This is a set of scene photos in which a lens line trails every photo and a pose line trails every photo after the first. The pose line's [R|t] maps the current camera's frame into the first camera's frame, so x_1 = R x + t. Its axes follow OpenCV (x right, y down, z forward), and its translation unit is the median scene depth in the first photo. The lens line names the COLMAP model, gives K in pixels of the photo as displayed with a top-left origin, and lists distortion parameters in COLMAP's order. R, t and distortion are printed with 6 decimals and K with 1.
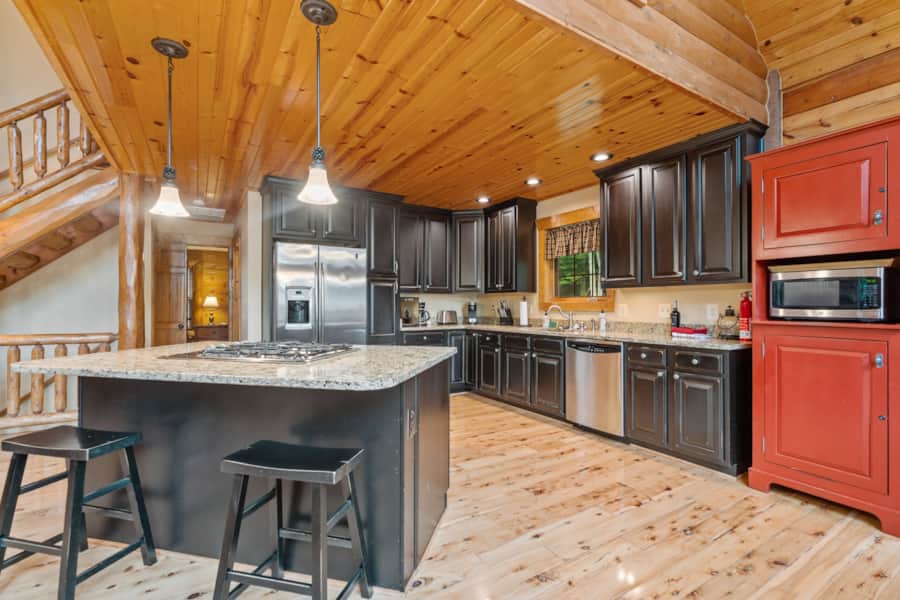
lens RADIAL K [[413.7, 0, 454.5], [0, 413.7, 305.5], [0, 0, 1]] dist [0.000688, -0.000045]
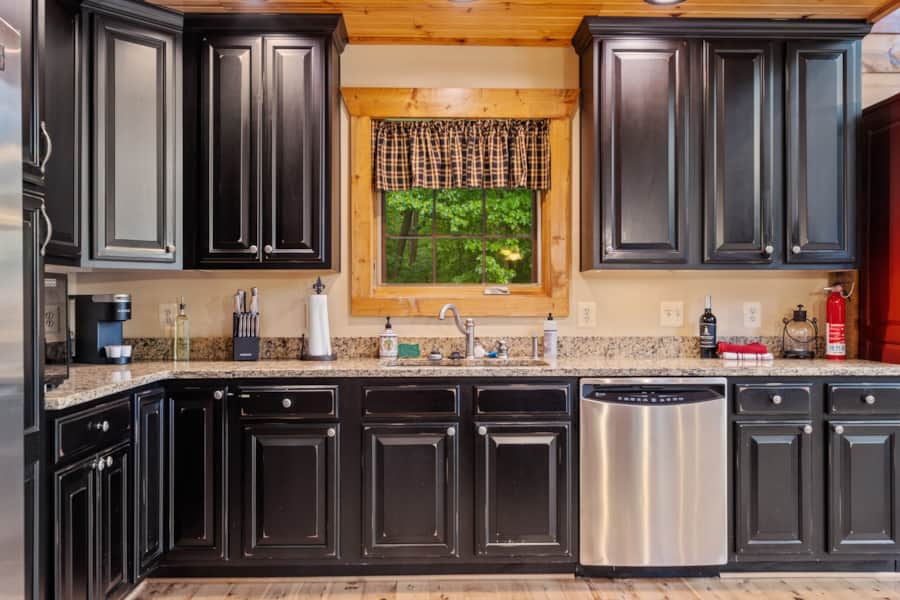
lens RADIAL K [[770.6, 0, 450.0], [0, 770.6, 300.0], [0, 0, 1]] dist [0.009731, 0.007373]
pose [[0.506284, 0.003221, 0.862361, -0.495185], [0.001168, 0.999990, -0.004421, -0.001219], [-0.862366, 0.003246, 0.506275, 0.695871]]
